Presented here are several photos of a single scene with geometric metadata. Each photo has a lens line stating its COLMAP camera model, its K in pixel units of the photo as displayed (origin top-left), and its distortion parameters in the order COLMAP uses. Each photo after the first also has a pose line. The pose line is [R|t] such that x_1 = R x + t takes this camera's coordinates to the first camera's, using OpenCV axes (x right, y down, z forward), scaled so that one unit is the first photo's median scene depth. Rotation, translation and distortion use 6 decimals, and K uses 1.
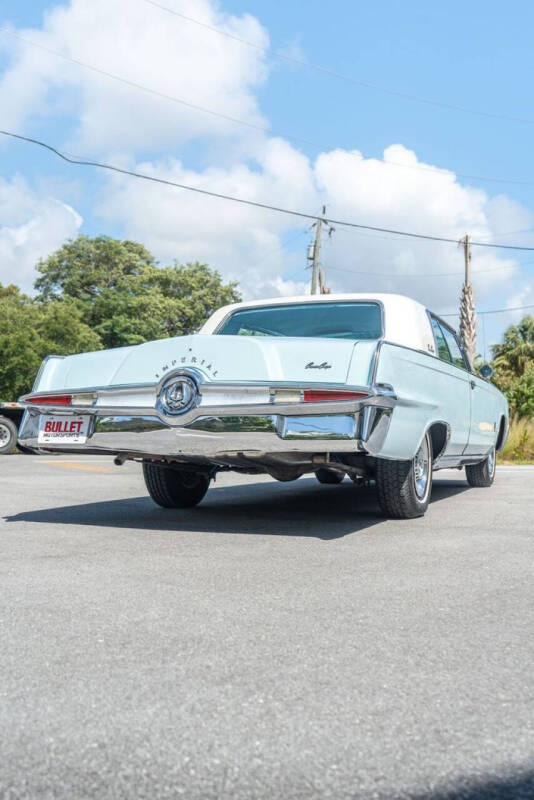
lens RADIAL K [[807.4, 0, 271.8], [0, 807.4, 395.1], [0, 0, 1]] dist [-0.002841, 0.000000]
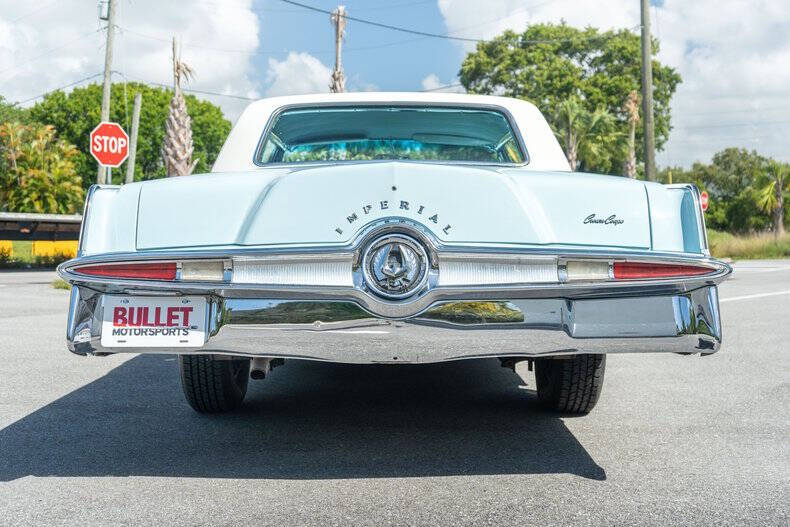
lens RADIAL K [[919.6, 0, 393.5], [0, 919.6, 262.0], [0, 0, 1]] dist [0.009850, 0.000000]
pose [[0.921427, -0.016011, 0.388221, -0.355672], [-0.015592, 0.996822, 0.078117, -0.052586], [-0.388238, -0.078032, 0.918250, 0.346296]]
